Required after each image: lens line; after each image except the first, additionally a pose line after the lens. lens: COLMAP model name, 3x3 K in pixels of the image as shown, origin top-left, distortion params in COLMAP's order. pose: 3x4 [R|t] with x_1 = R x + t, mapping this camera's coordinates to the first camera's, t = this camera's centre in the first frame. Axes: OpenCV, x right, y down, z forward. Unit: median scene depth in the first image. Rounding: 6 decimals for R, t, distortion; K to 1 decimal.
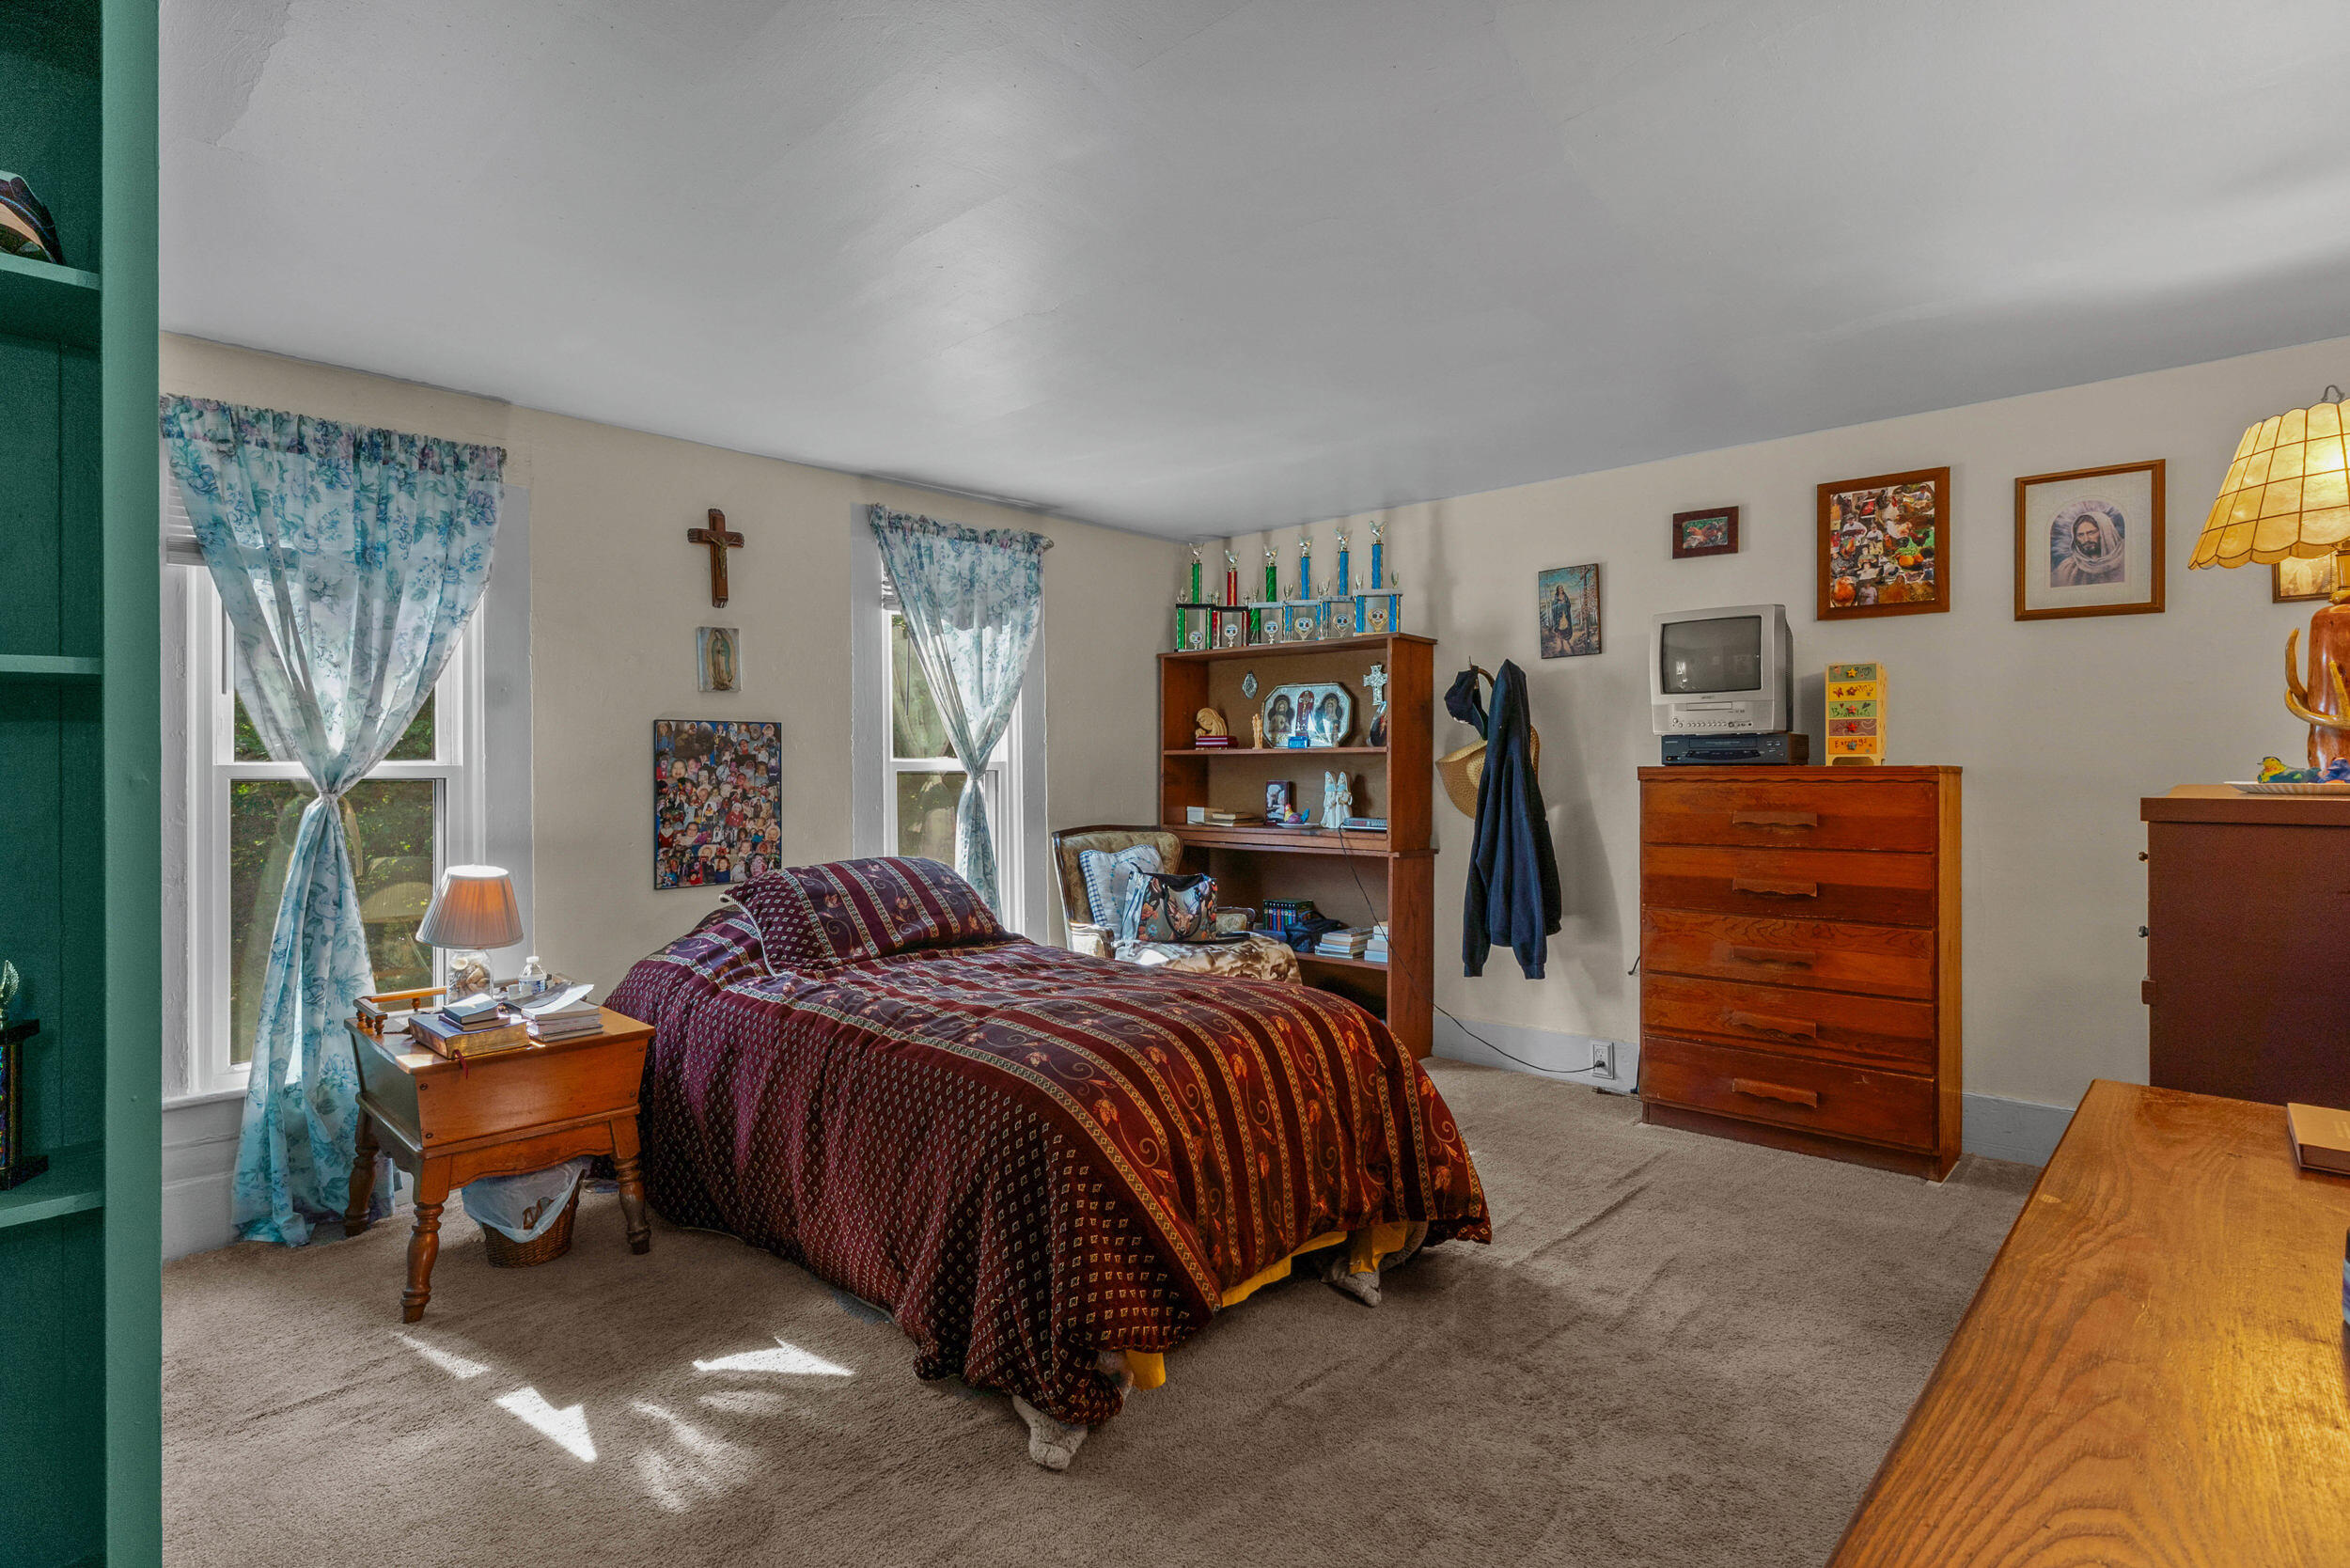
lens RADIAL K [[1182.5, 0, 1164.6], [0, 1182.5, 774.3], [0, 0, 1]] dist [0.000657, 0.000062]
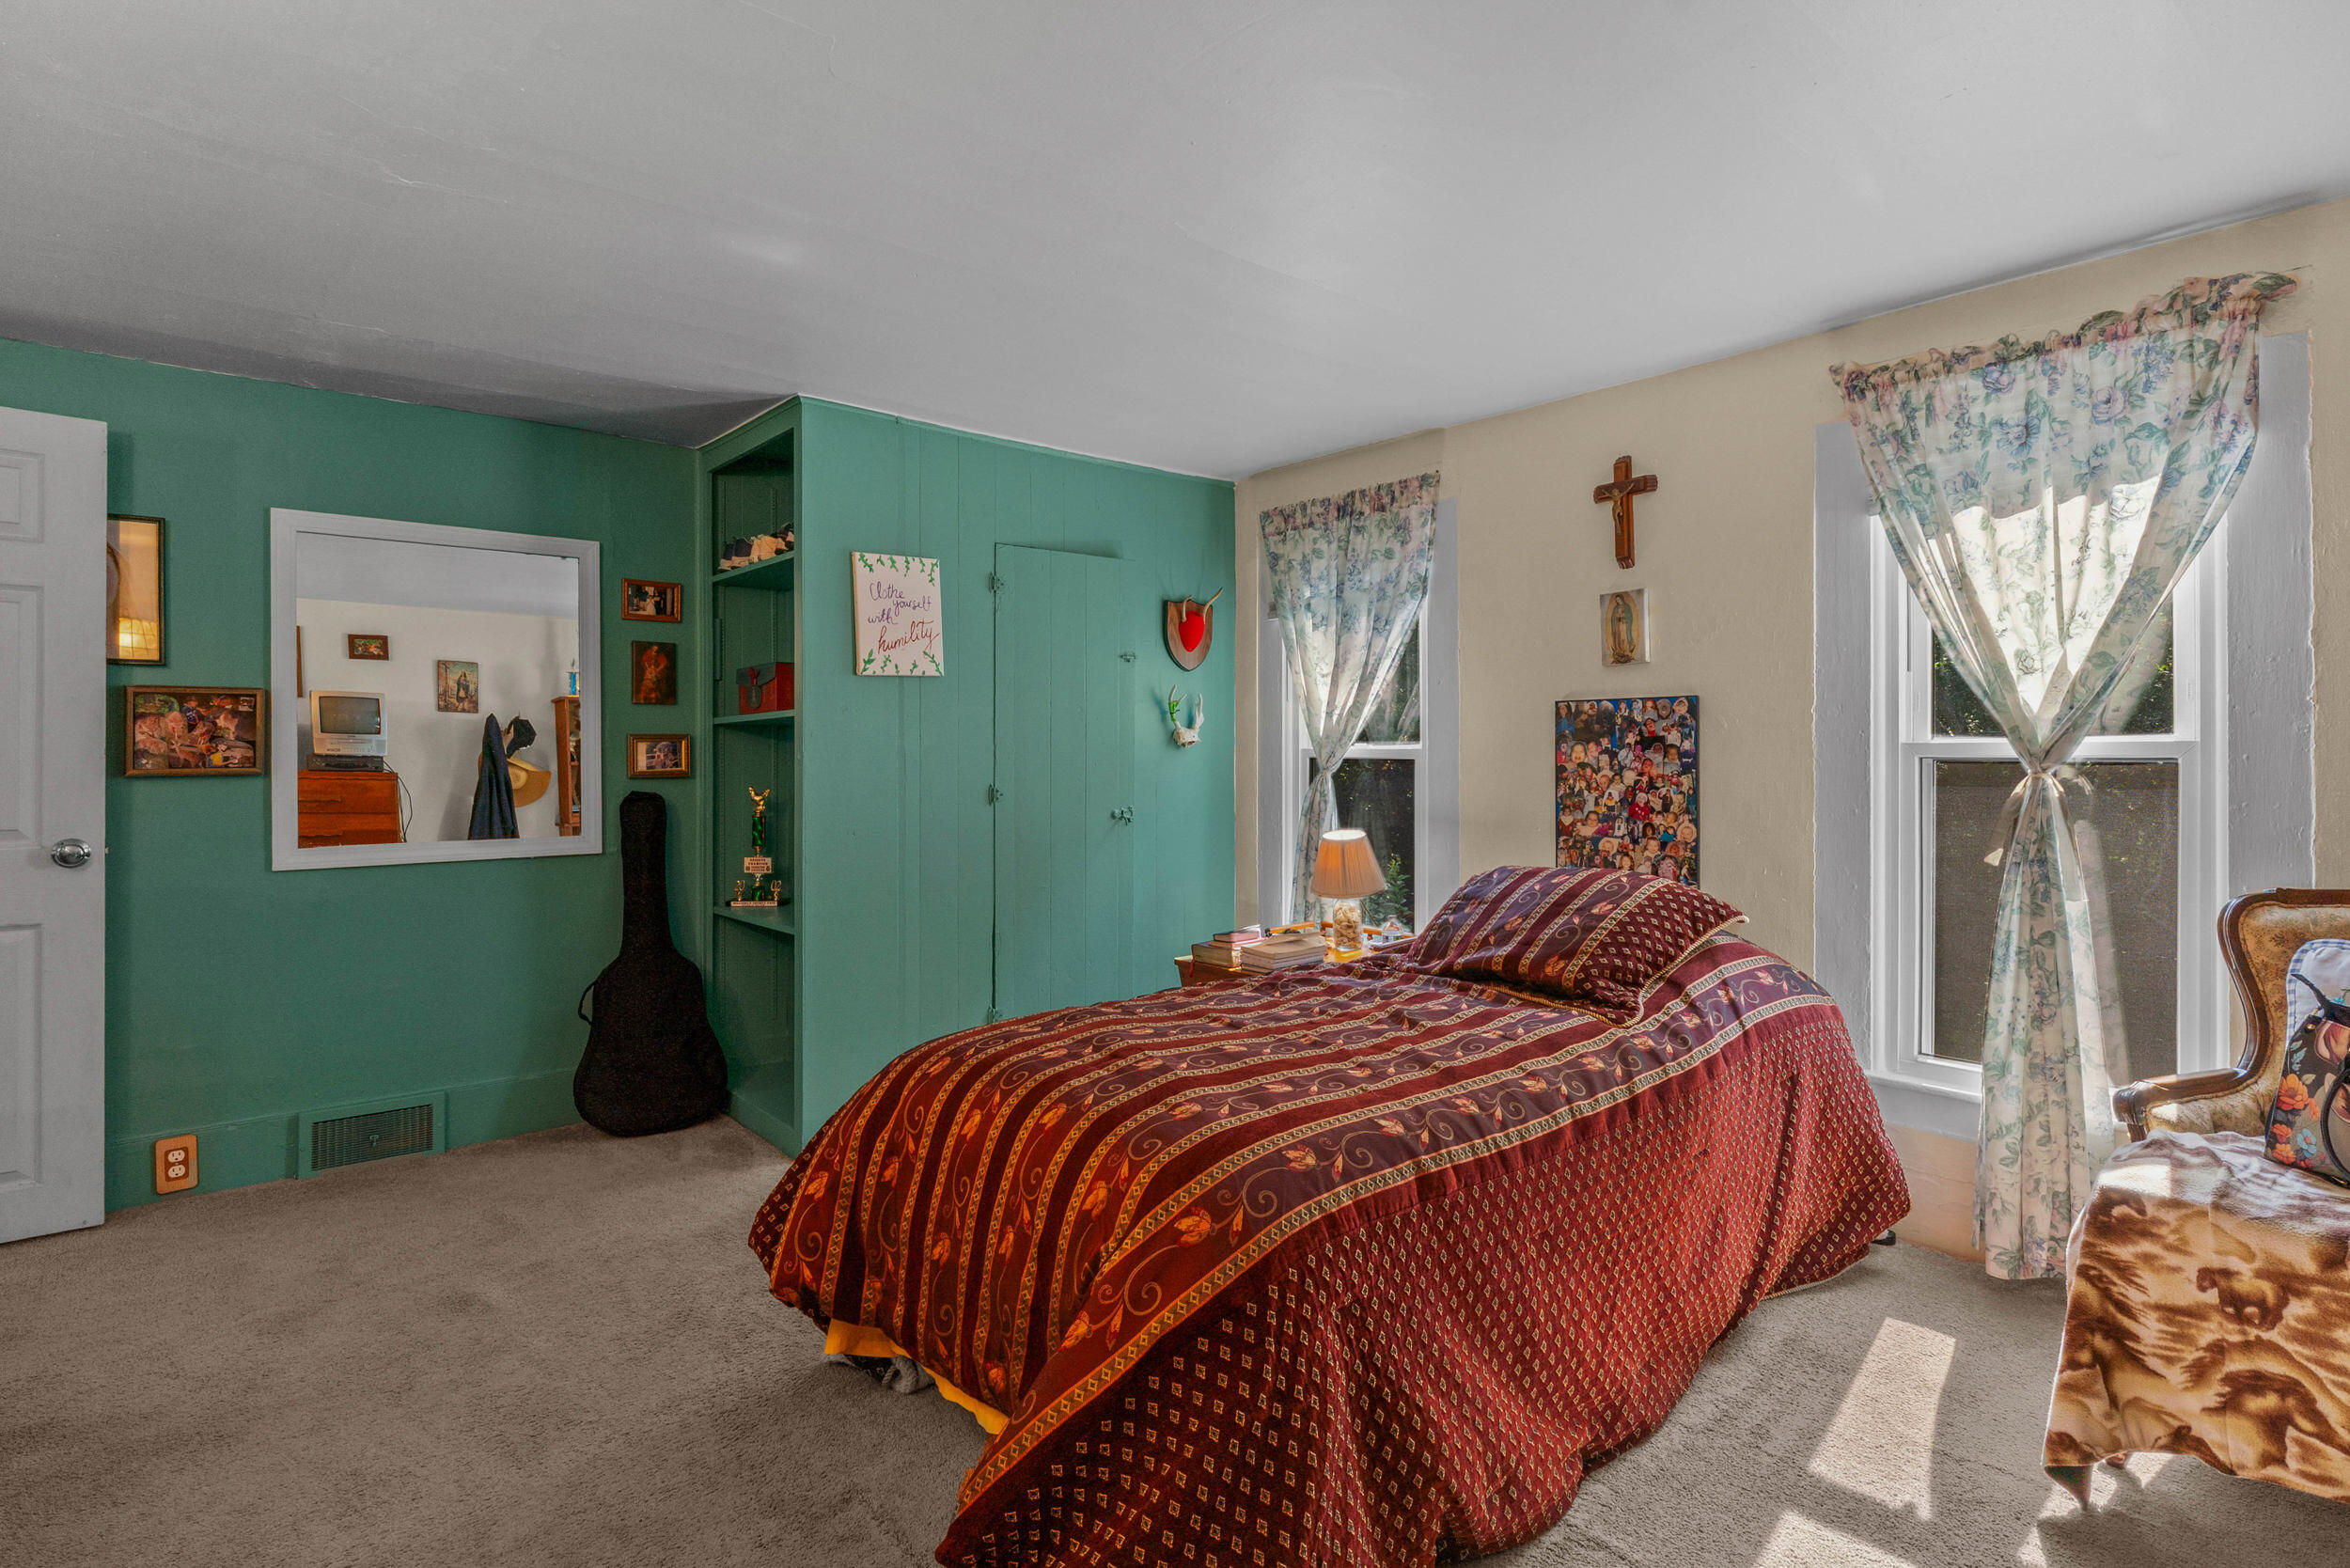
lens RADIAL K [[1182.5, 0, 1164.4], [0, 1182.5, 765.2], [0, 0, 1]] dist [0.000657, 0.000062]
pose [[-0.123452, 0.020127, -0.992146, 0.535180], [-0.003116, 0.999782, 0.020669, -0.012465], [0.992346, 0.005643, -0.123362, 0.770506]]
